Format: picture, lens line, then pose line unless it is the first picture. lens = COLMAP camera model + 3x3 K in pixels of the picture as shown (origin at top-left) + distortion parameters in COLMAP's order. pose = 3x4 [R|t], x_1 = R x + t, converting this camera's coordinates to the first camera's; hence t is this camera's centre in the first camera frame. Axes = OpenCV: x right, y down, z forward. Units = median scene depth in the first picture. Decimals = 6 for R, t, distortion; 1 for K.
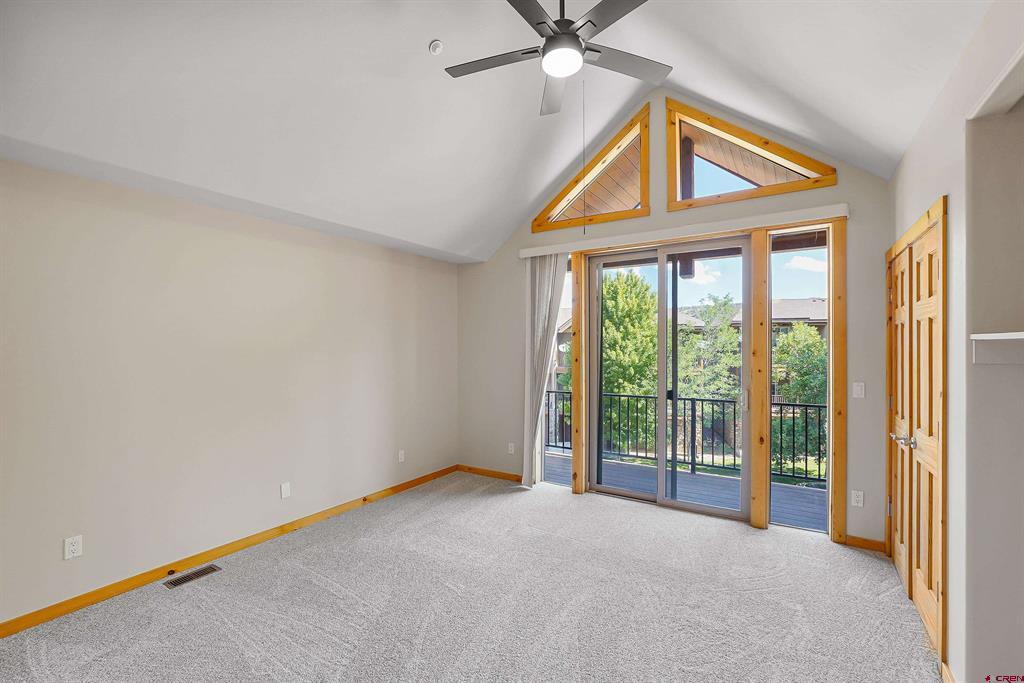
lens RADIAL K [[432.3, 0, 512.0], [0, 432.3, 341.5], [0, 0, 1]] dist [-0.001266, 0.000159]
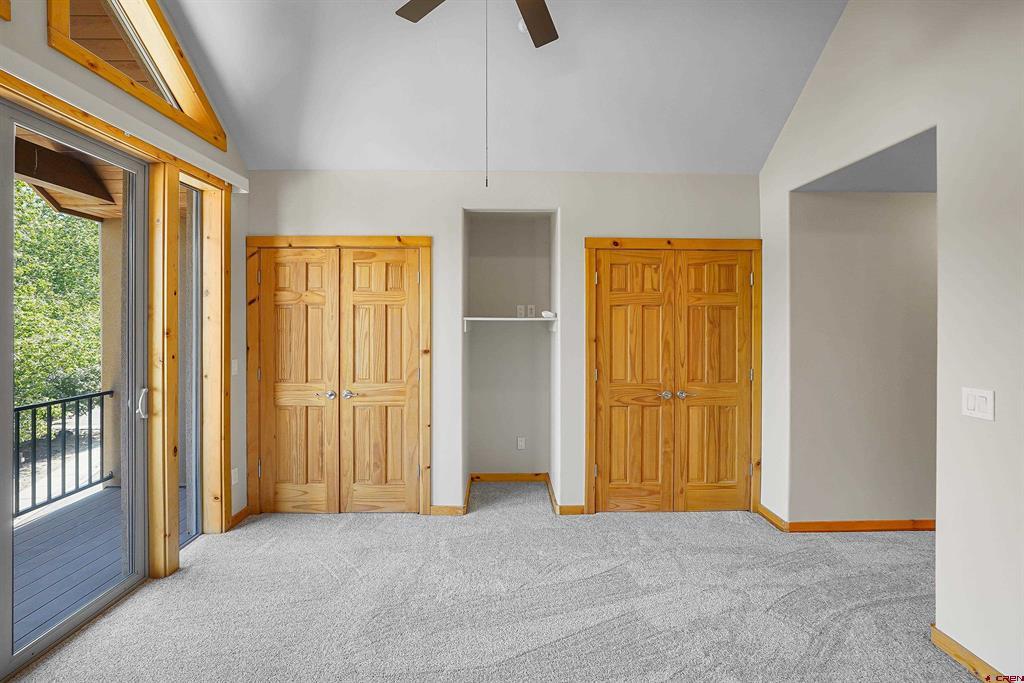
lens RADIAL K [[448.9, 0, 512.4], [0, 448.9, 323.1], [0, 0, 1]] dist [-0.002376, 0.000989]
pose [[-0.569352, 0.008468, 0.822051, -0.415828], [-0.007109, 0.999859, -0.015223, 0.020981], [-0.822063, -0.014511, -0.569211, 1.063915]]
